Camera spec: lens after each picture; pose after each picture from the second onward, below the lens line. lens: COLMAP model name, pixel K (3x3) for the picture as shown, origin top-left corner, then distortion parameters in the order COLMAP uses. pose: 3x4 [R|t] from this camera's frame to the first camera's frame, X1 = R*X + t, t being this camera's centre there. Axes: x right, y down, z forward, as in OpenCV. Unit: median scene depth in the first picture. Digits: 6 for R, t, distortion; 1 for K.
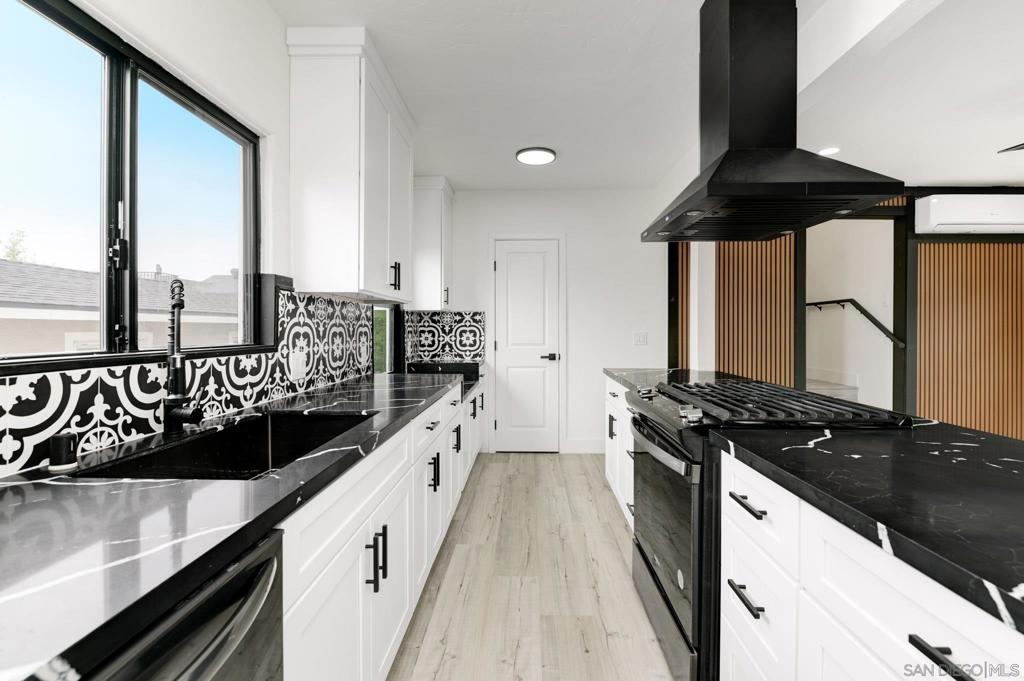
lens RADIAL K [[457.2, 0, 529.1], [0, 457.2, 331.7], [0, 0, 1]] dist [-0.007467, -0.003064]
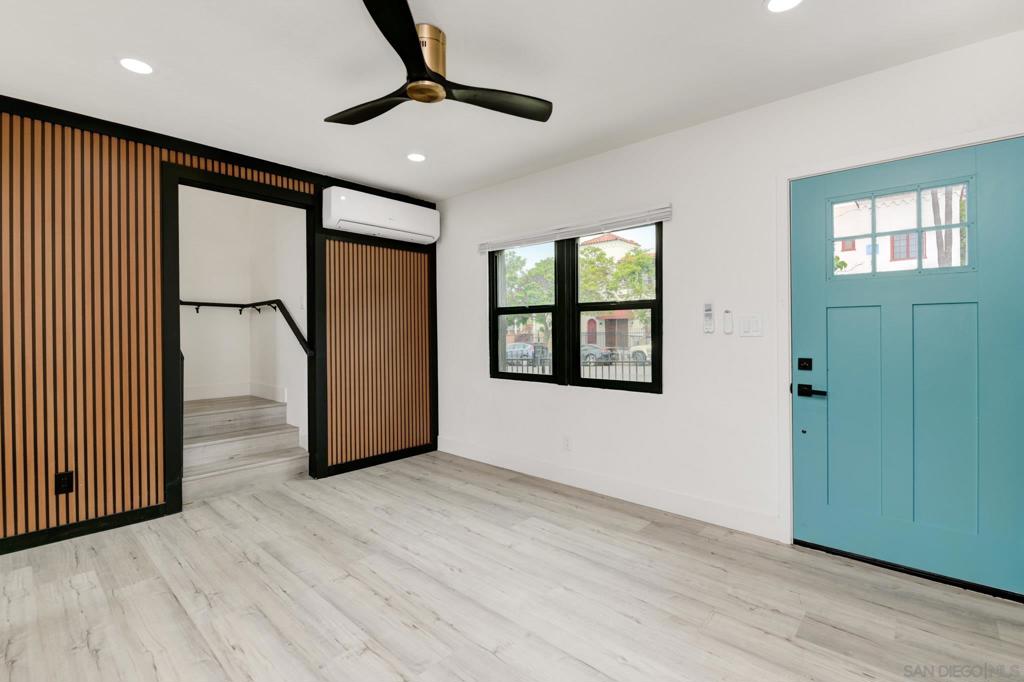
lens RADIAL K [[457.2, 0, 509.4], [0, 457.2, 337.1], [0, 0, 1]] dist [-0.007467, -0.003064]
pose [[0.662968, -0.011119, 0.748565, 0.897338], [0.014232, 0.999896, 0.002248, 0.003204], [-0.748512, 0.009163, 0.663058, 0.290387]]
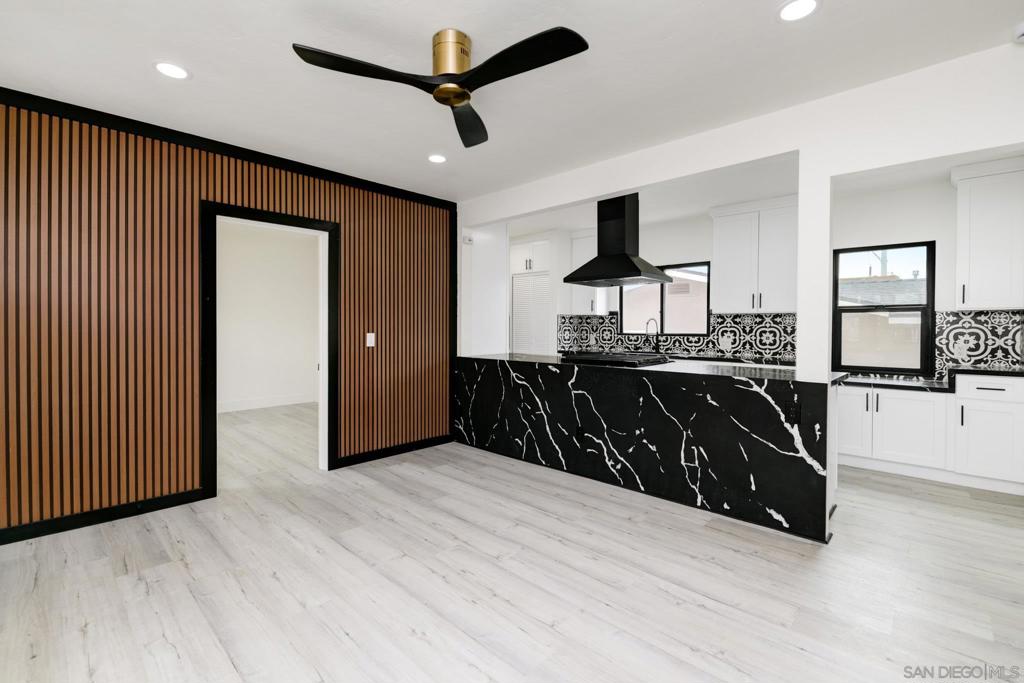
lens RADIAL K [[457.2, 0, 516.1], [0, 457.2, 328.8], [0, 0, 1]] dist [-0.007467, -0.003064]
pose [[-0.673667, -0.001938, -0.739032, 2.233691], [-0.011311, 0.999906, 0.007689, -0.013187], [0.738948, 0.013539, -0.673626, 1.937230]]
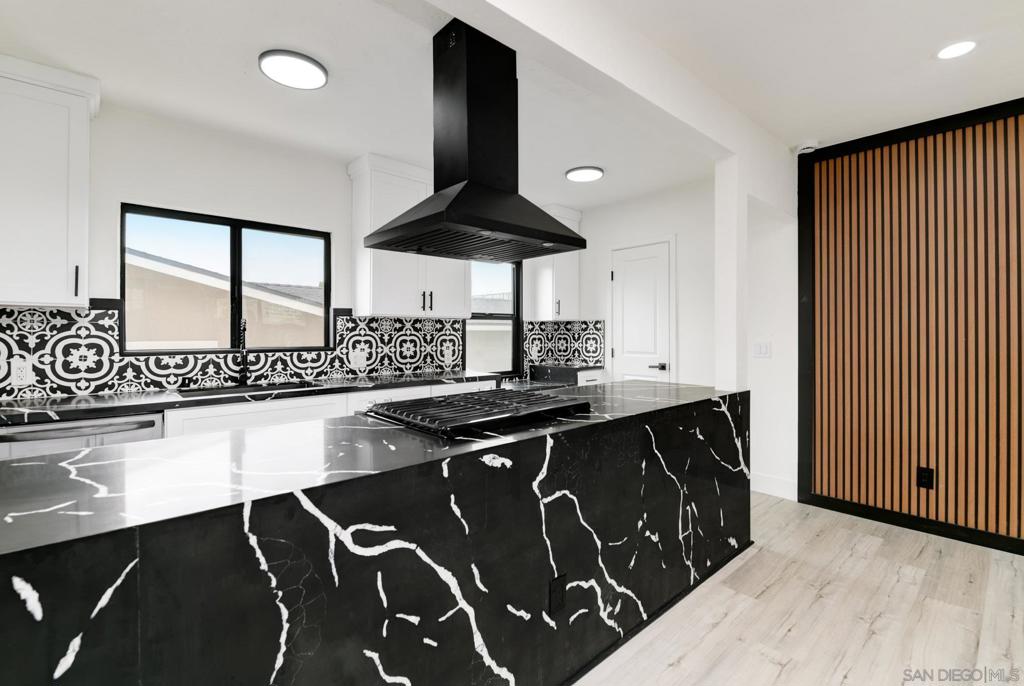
lens RADIAL K [[458.6, 0, 513.4], [0, 458.6, 331.8], [0, 0, 1]] dist [0.000626, -0.005372]
pose [[0.685520, -0.003202, -0.728046, 1.193055], [-0.003598, 0.999963, -0.007786, -0.018718], [0.728045, 0.007957, 0.685484, 0.263752]]
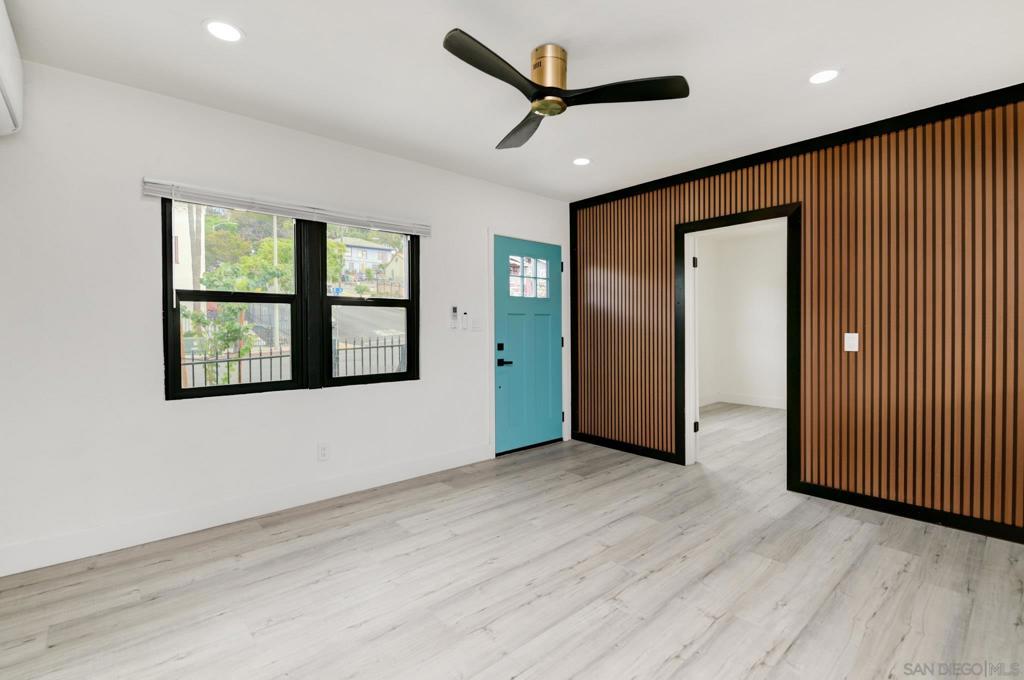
lens RADIAL K [[457.2, 0, 512.5], [0, 457.2, 337.7], [0, 0, 1]] dist [-0.007467, -0.003064]
pose [[-0.670326, -0.017192, 0.741867, 0.767192], [0.011121, 0.999387, 0.033208, -0.020149], [-0.741983, 0.030510, -0.669724, 1.930935]]
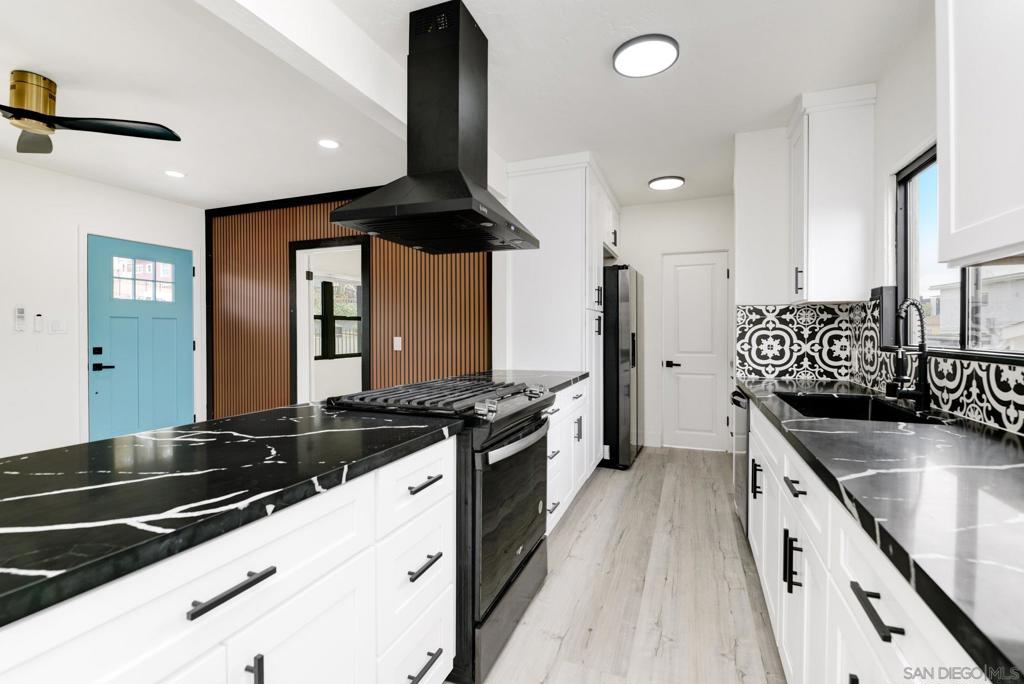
lens RADIAL K [[458.6, 0, 511.7], [0, 458.6, 330.3], [0, 0, 1]] dist [0.000626, -0.005372]
pose [[-0.933904, -0.003459, 0.357508, -0.073616], [-0.001970, 0.999988, 0.004529, -0.011392], [-0.357519, 0.003525, -0.933899, 1.781242]]
